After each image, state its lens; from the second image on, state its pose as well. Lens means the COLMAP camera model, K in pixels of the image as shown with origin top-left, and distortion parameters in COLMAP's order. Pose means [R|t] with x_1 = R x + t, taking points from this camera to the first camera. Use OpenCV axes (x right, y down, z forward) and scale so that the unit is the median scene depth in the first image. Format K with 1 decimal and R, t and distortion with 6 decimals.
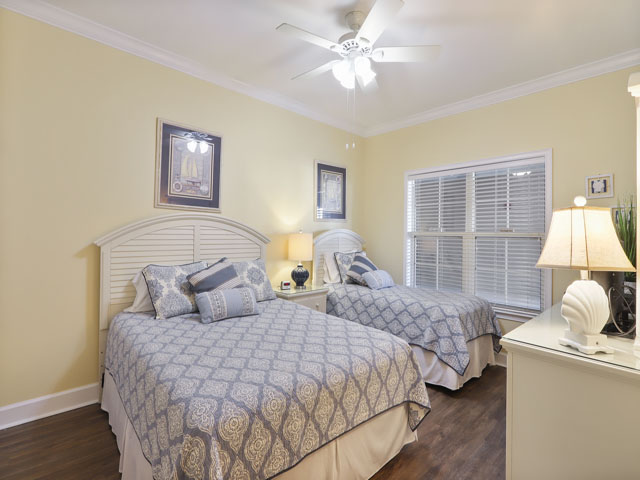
lens RADIAL K [[308.2, 0, 327.0], [0, 308.2, 238.8], [0, 0, 1]] dist [-0.000408, -0.000220]
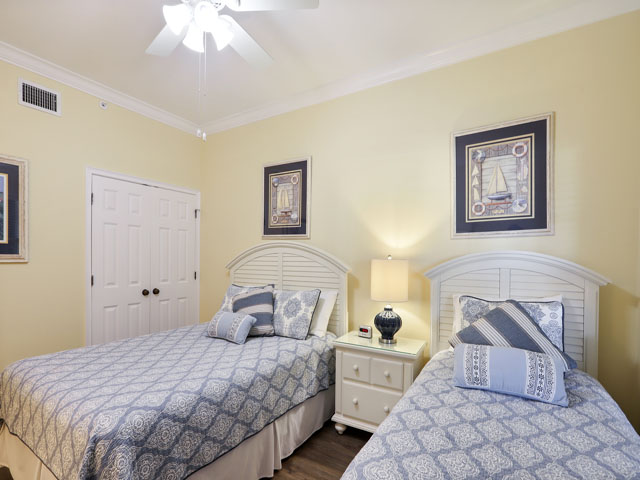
lens RADIAL K [[308.4, 0, 319.1], [0, 308.4, 258.4], [0, 0, 1]] dist [-0.001355, -0.000255]
pose [[0.260326, -0.015529, -0.965396, 0.588805], [-0.021164, 0.999539, -0.021785, -0.002850], [0.965289, 0.026103, 0.259877, 0.791456]]
